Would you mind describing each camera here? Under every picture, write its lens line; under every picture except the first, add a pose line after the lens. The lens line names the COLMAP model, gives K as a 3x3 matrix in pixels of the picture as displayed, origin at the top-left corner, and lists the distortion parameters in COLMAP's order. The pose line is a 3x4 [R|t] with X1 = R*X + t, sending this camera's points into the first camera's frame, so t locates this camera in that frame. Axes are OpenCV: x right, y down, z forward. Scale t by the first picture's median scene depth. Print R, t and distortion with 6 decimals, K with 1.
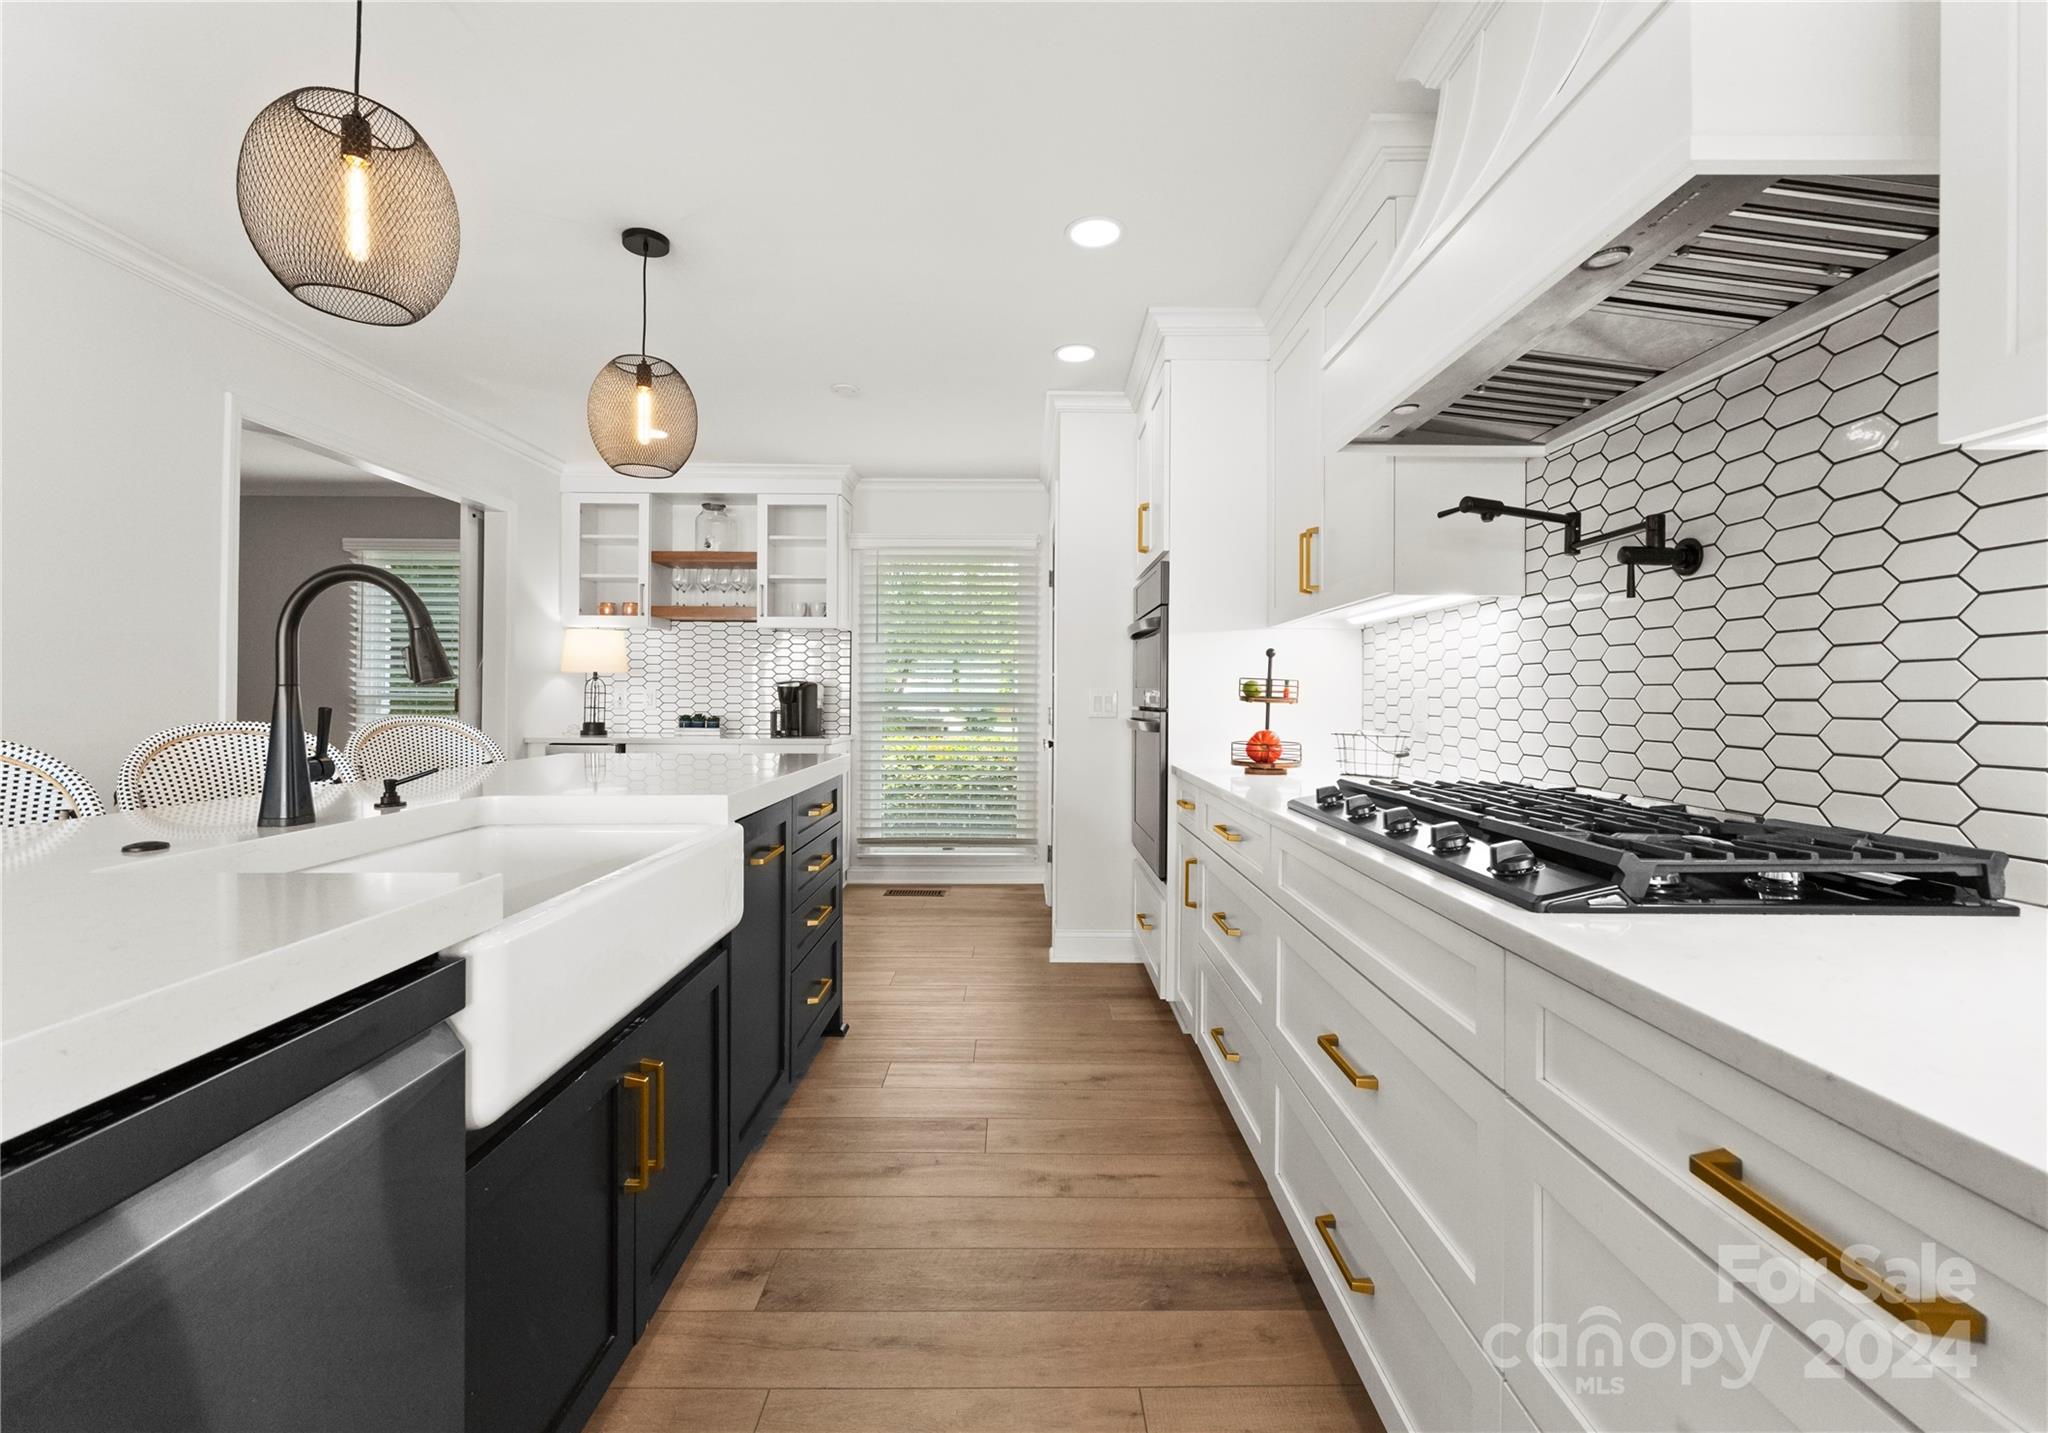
lens RADIAL K [[874.5, 0, 1016.7], [0, 874.5, 718.1], [0, 0, 1]] dist [0.000331, 0.000556]
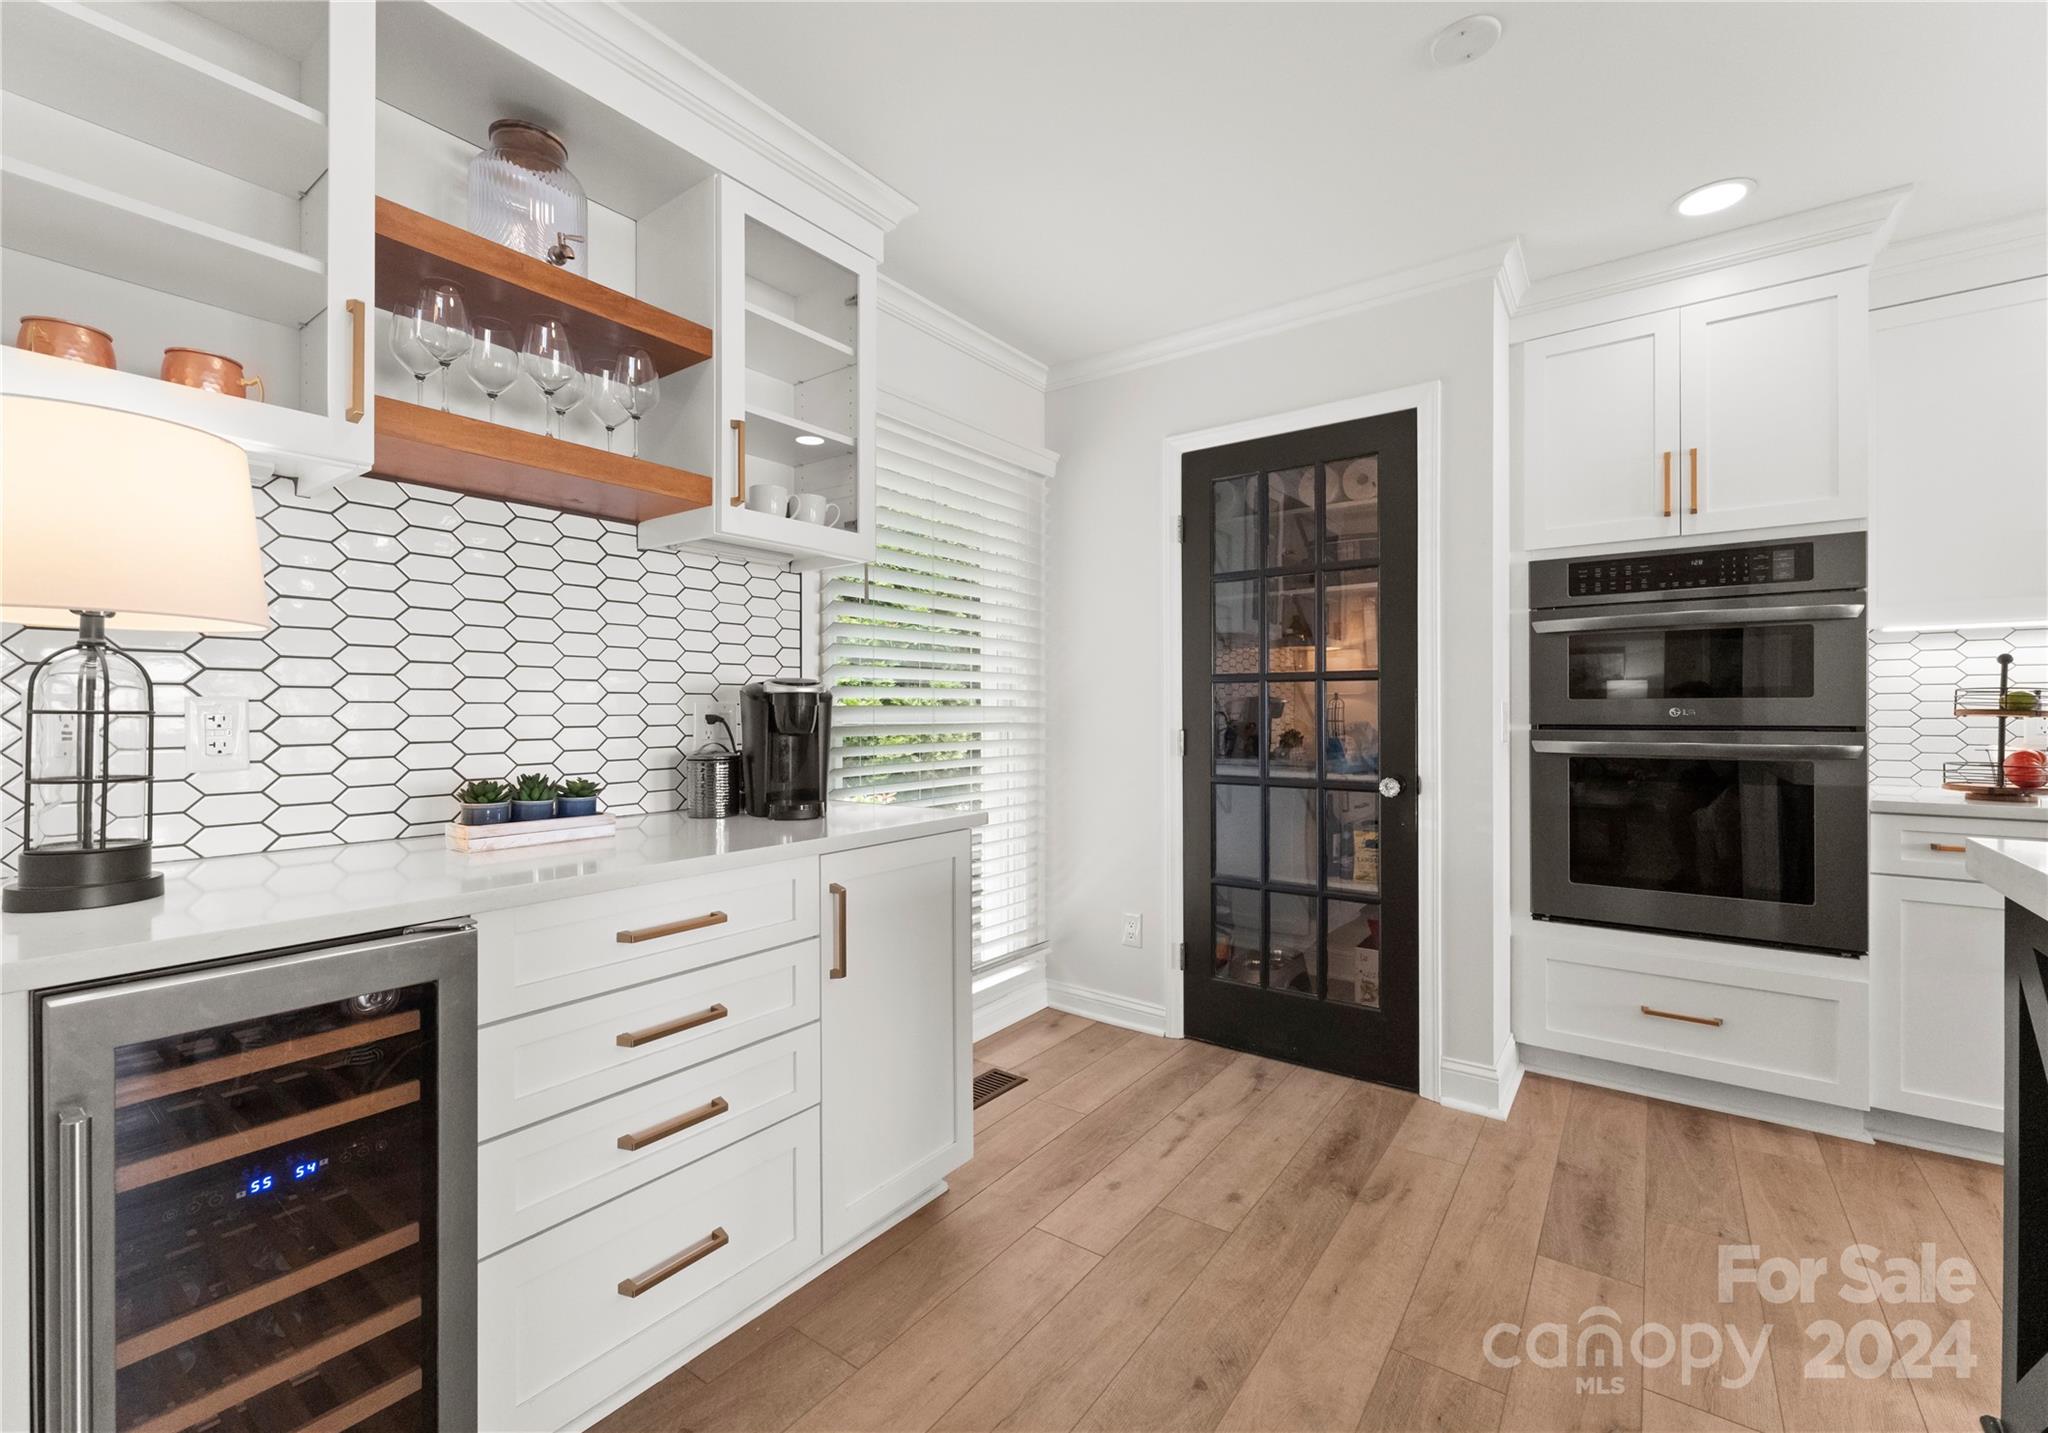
lens RADIAL K [[874.5, 0, 1016.7], [0, 874.5, 718.1], [0, 0, 1]] dist [0.000331, 0.000556]
pose [[0.594752, -0.015465, 0.803760, -0.755409], [0.024188, 0.999707, 0.001337, -0.032299], [-0.803545, 0.018646, 0.594952, 0.979348]]
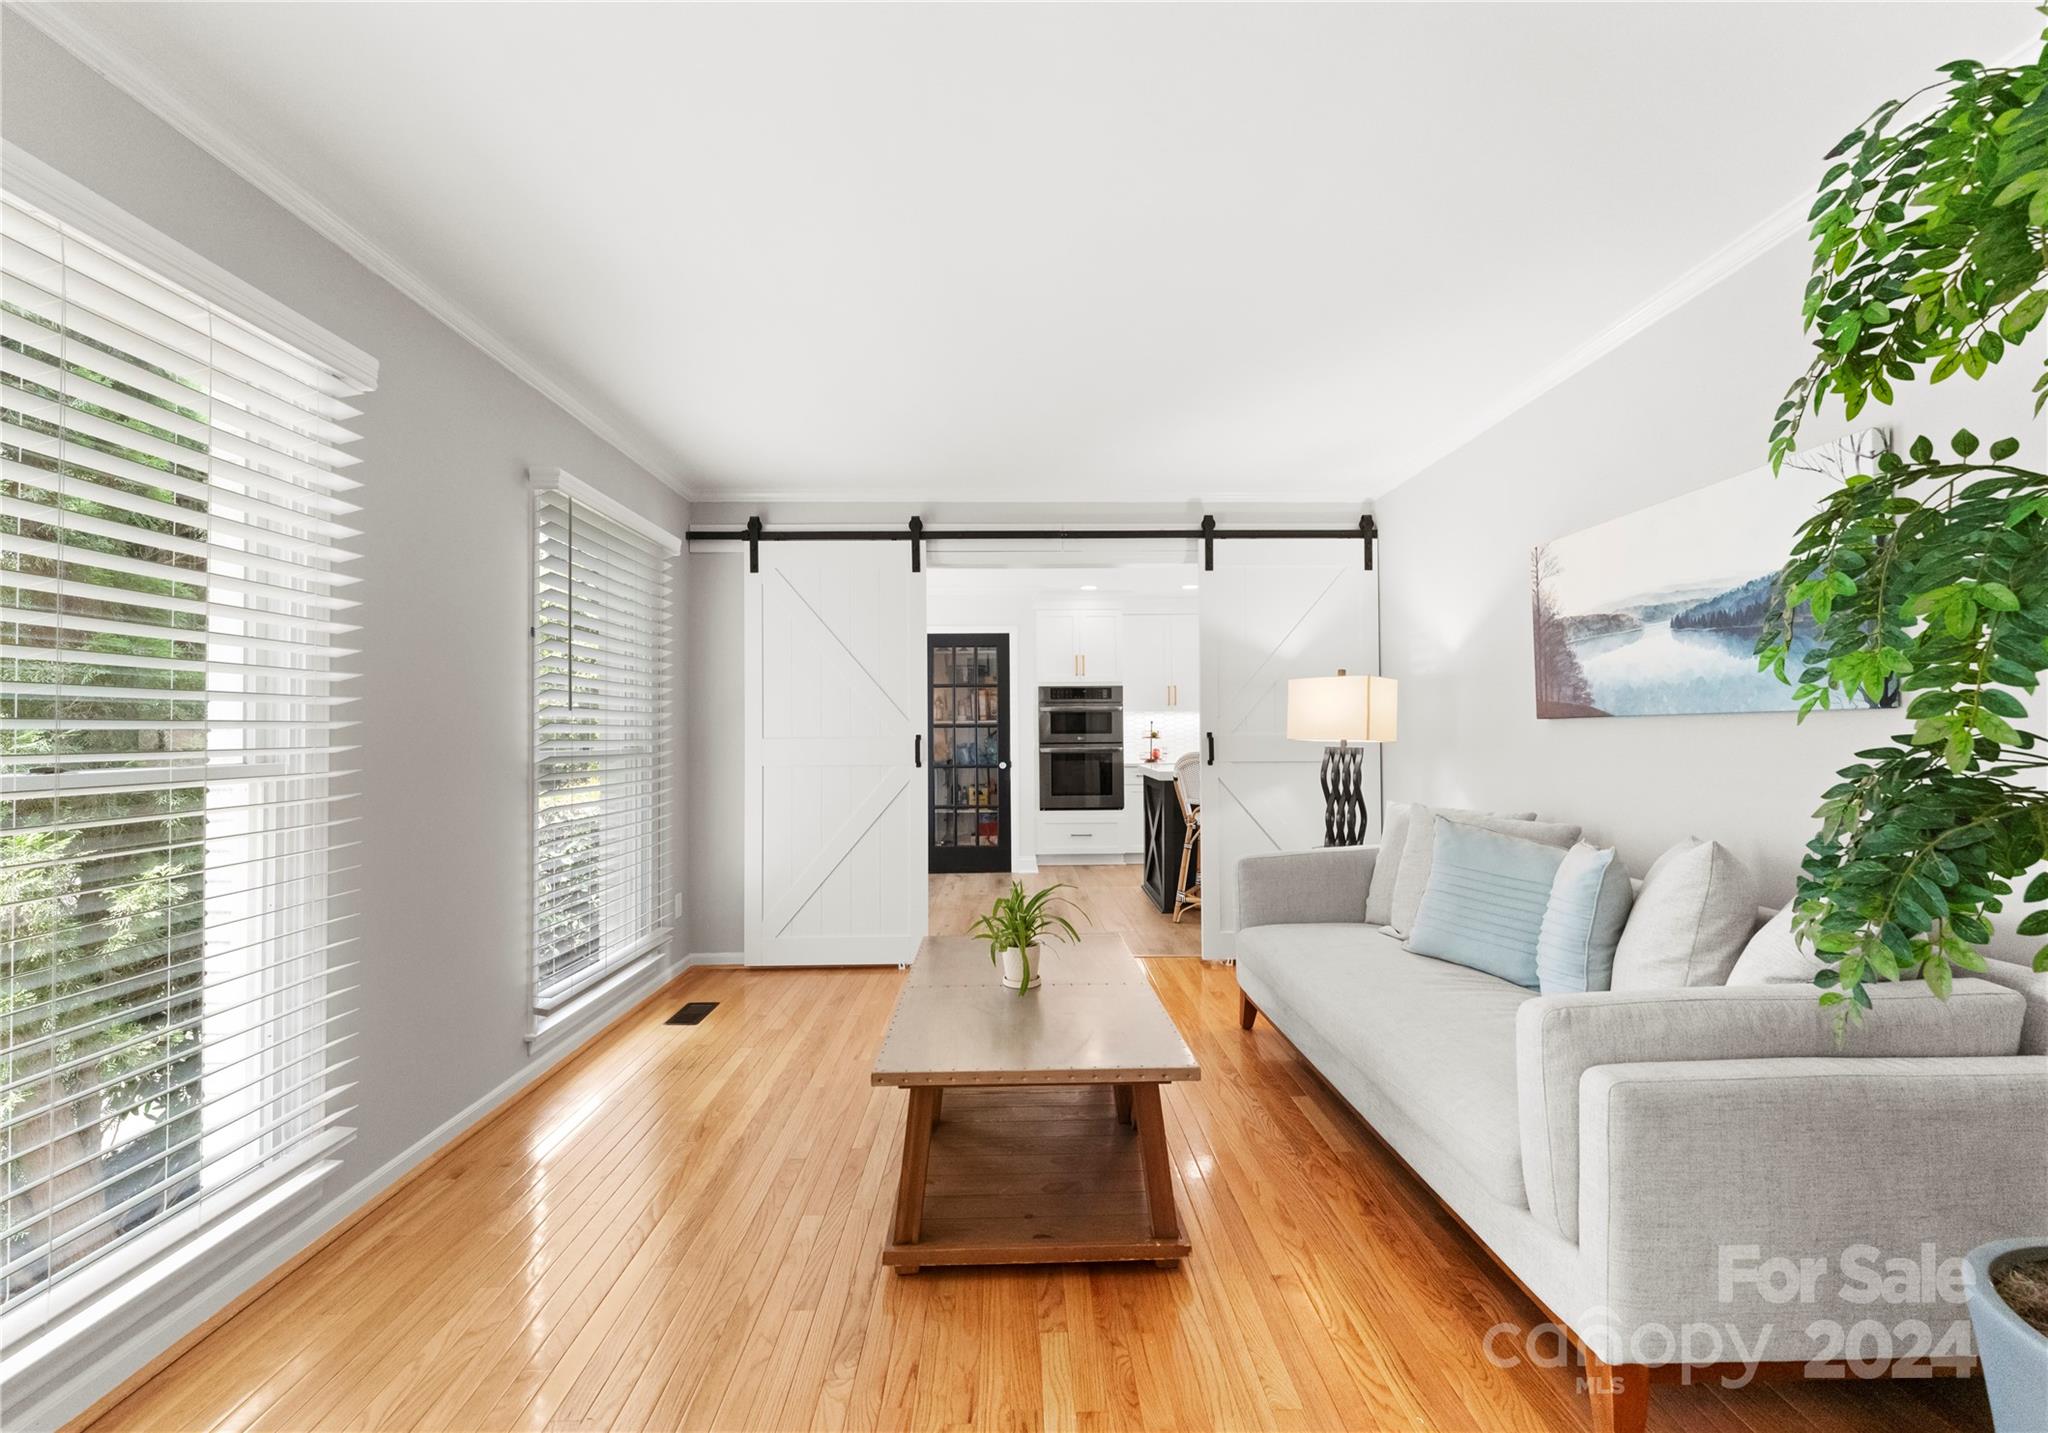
lens RADIAL K [[874.5, 0, 1016.7], [0, 874.5, 718.1], [0, 0, 1]] dist [0.000331, 0.000556]
pose [[-0.016353, 0.006588, 0.999845, -2.095805], [0.028485, 0.999575, -0.006120, -0.065297], [-0.999460, 0.028380, -0.016534, 1.167725]]
